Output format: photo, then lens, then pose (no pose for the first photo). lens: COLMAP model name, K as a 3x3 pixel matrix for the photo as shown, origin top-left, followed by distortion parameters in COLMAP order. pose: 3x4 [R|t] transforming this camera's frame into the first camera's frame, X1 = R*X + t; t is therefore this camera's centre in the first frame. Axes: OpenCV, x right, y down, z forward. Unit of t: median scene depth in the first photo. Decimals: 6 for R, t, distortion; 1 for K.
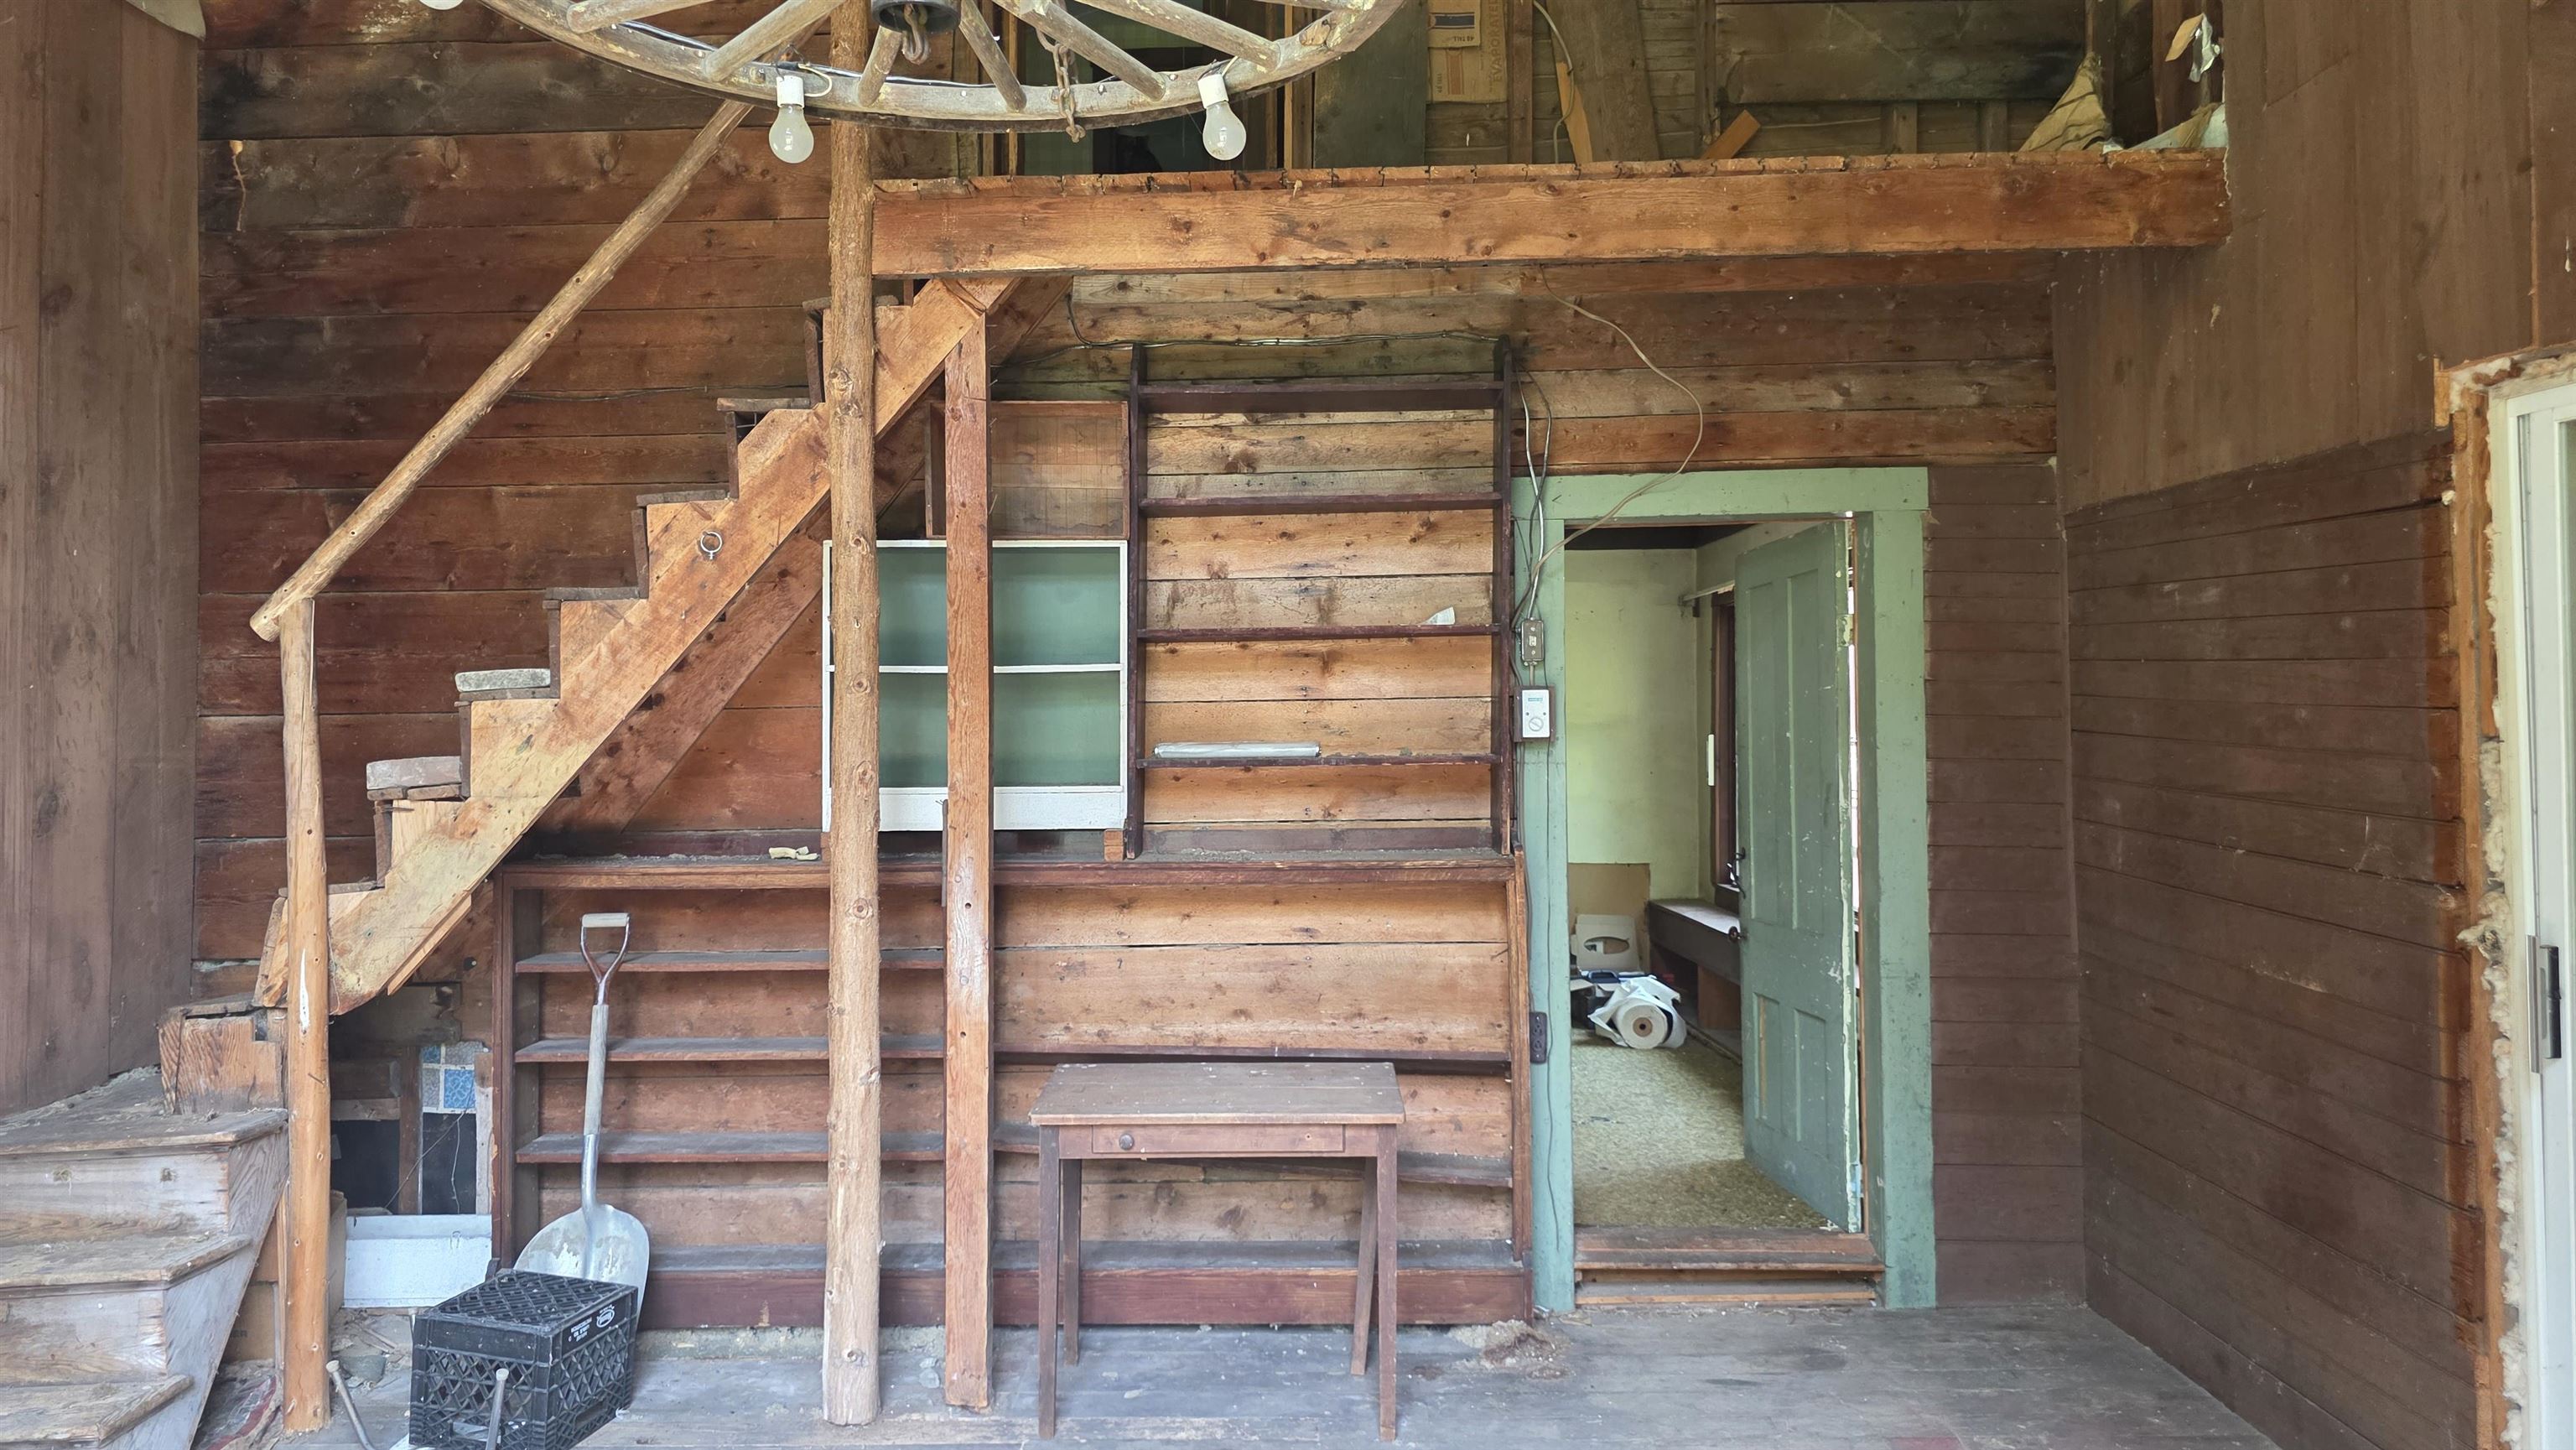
lens RADIAL K [[1761.9, 0, 1273.8], [0, 1761.9, 704.1], [0, 0, 1]] dist [0.094222, -0.100473]
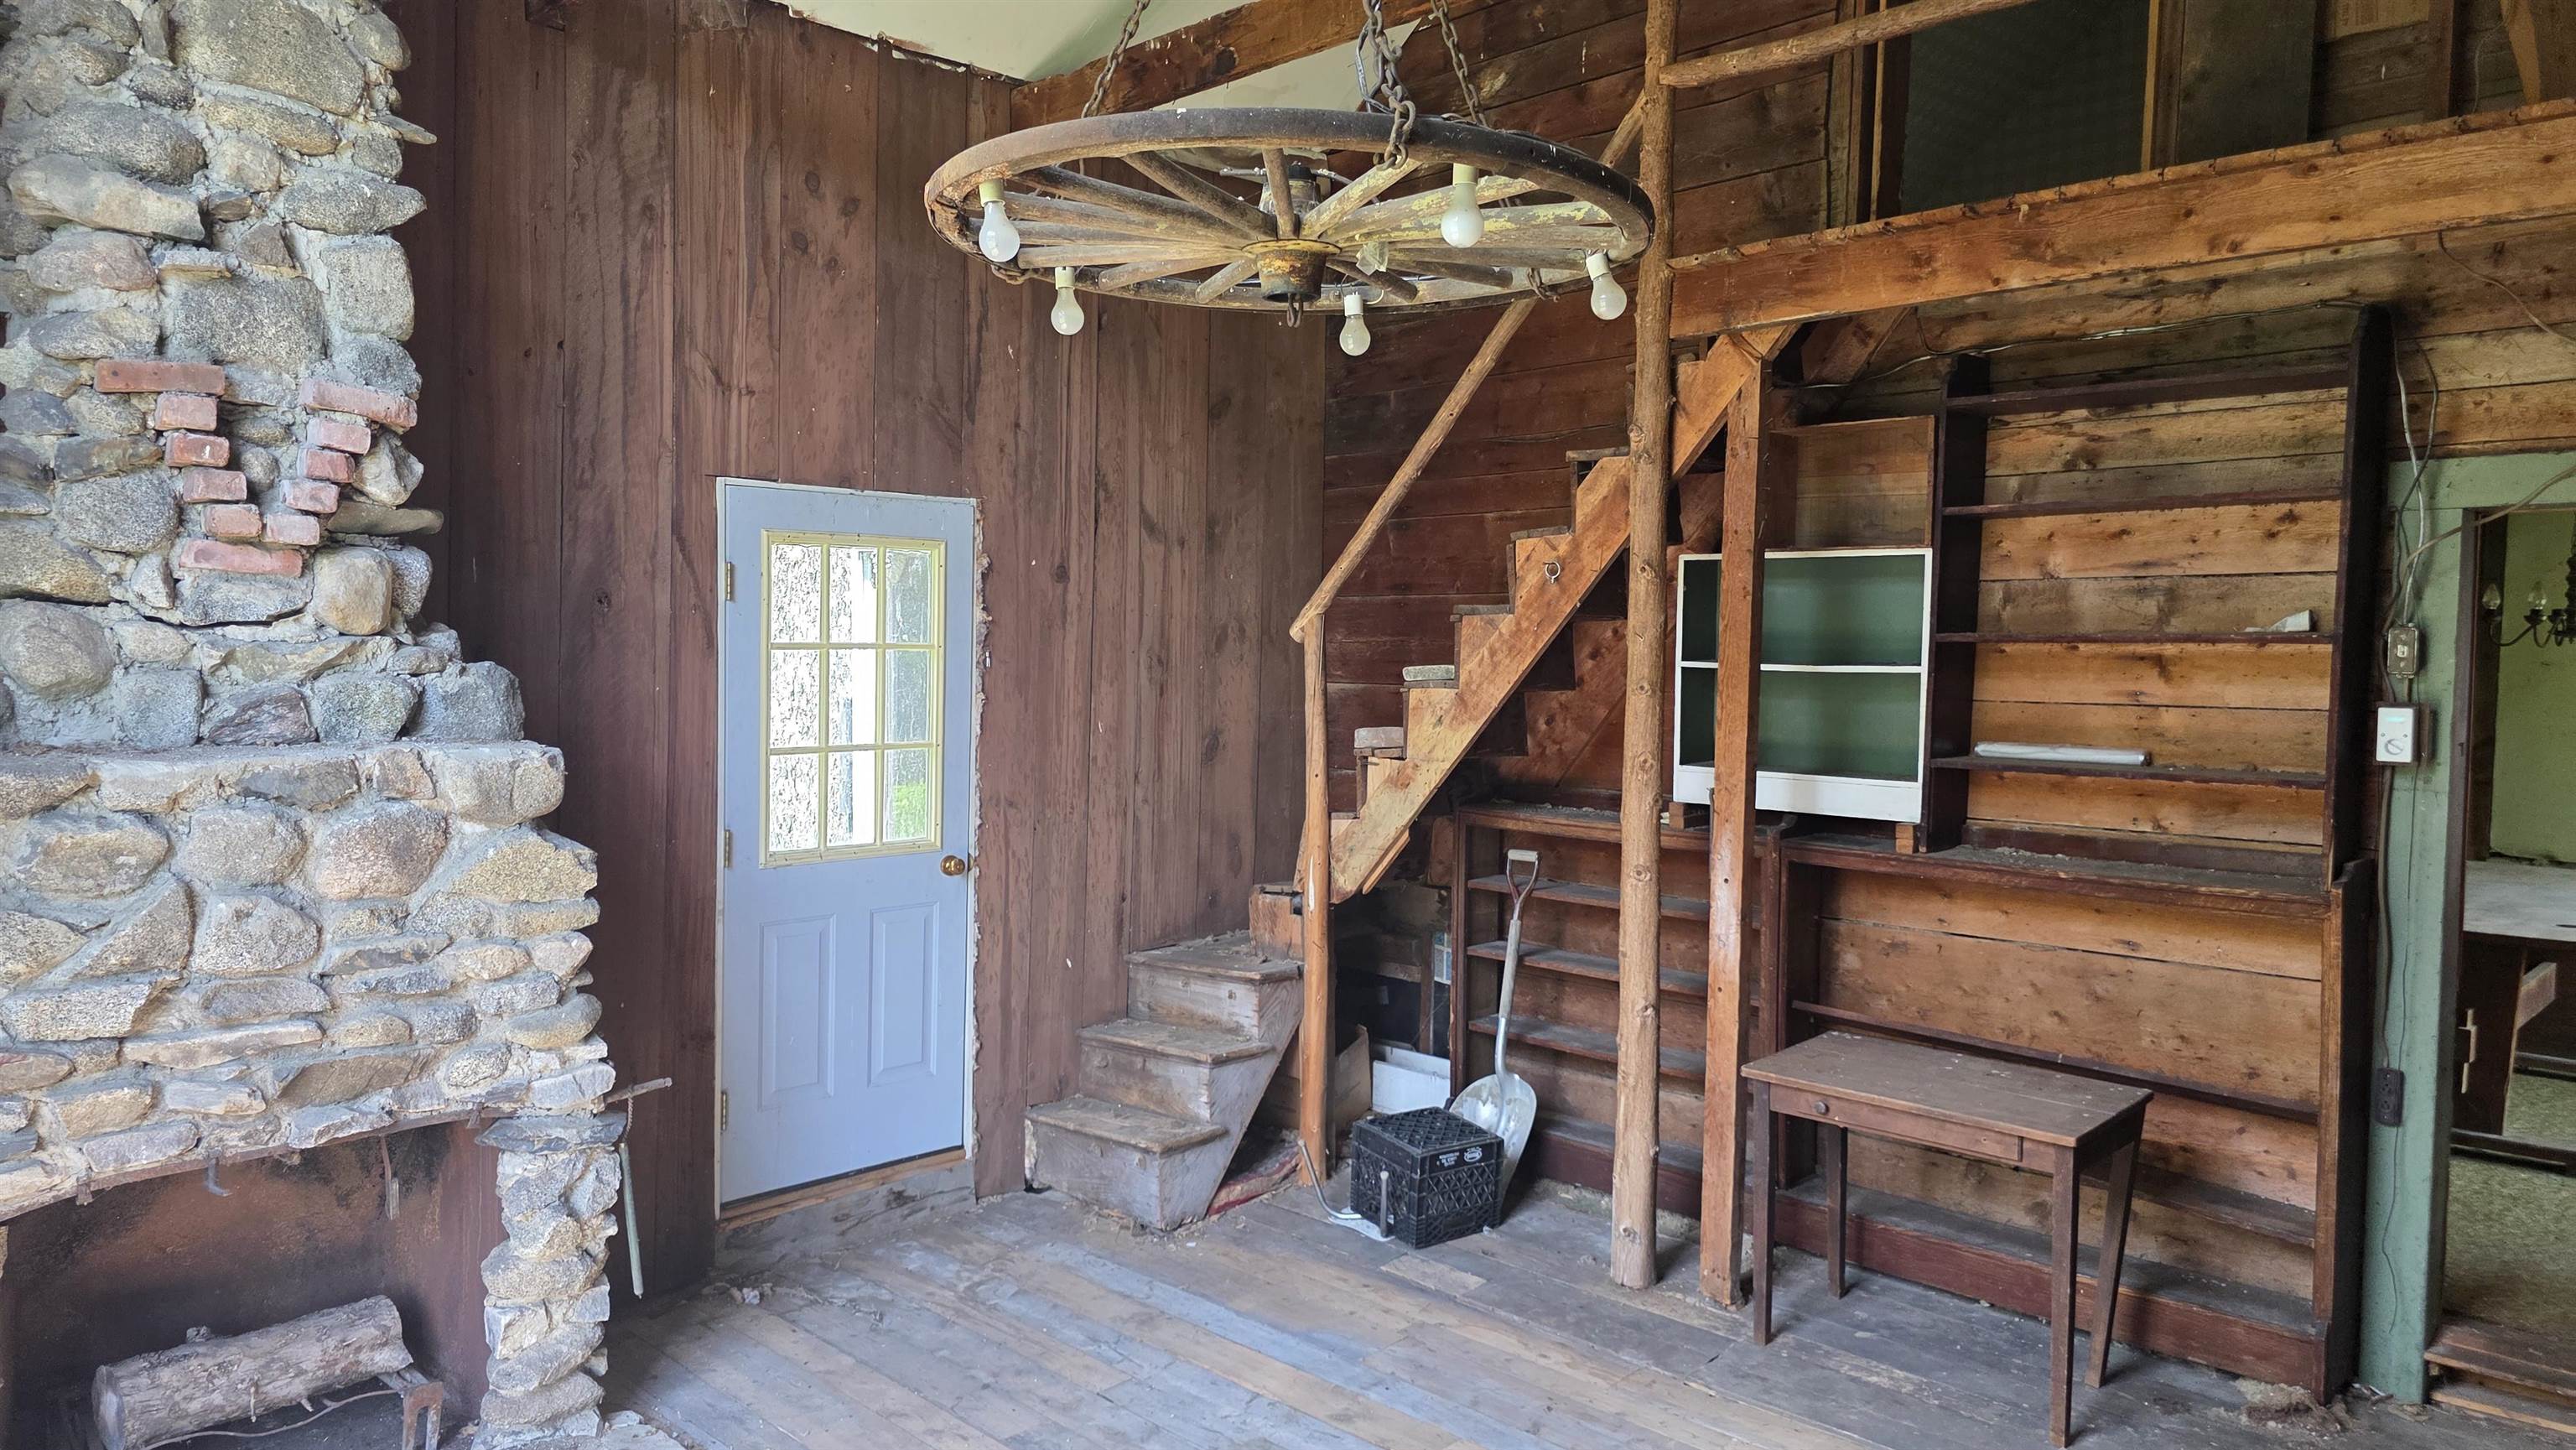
lens RADIAL K [[1761.9, 0, 1273.8], [0, 1761.9, 704.1], [0, 0, 1]] dist [0.094222, -0.100473]
pose [[0.715881, 0.043019, -0.696896, 0.411491], [-0.001044, 0.998165, 0.060544, -0.070273], [0.698221, -0.042615, 0.714612, -0.033232]]
